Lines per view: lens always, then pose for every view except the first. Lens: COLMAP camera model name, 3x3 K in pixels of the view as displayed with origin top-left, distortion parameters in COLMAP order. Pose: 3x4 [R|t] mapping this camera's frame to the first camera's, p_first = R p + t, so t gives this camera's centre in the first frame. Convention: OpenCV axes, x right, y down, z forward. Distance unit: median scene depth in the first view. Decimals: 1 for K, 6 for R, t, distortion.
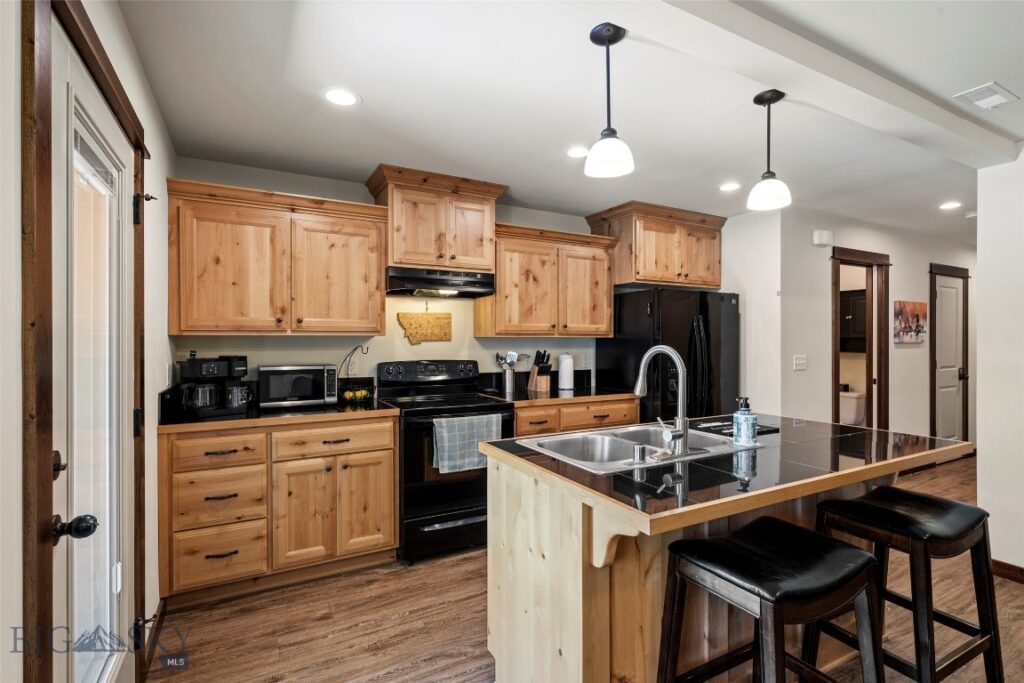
lens RADIAL K [[486.6, 0, 511.1], [0, 486.6, 340.8], [0, 0, 1]] dist [-0.001146, -0.000047]
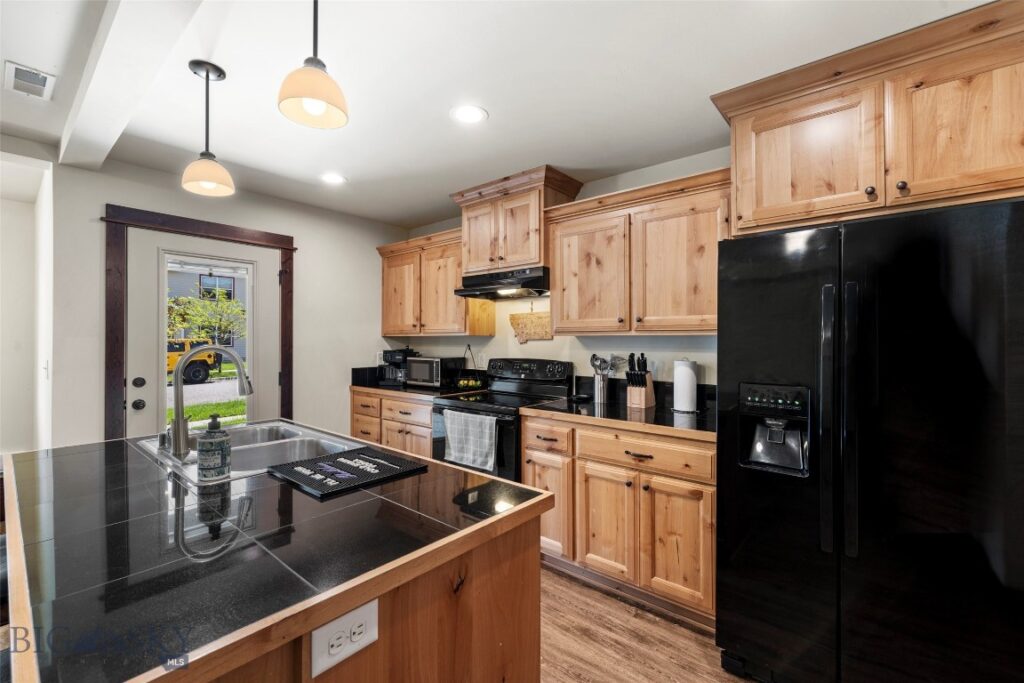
lens RADIAL K [[440.2, 0, 511.8], [0, 440.2, 339.2], [0, 0, 1]] dist [0.002563, 0.000233]
pose [[0.360741, 0.001075, -0.932665, 0.673142], [-0.001374, 0.999999, 0.000622, -0.002243], [0.932665, 0.001057, 0.360742, 0.616643]]
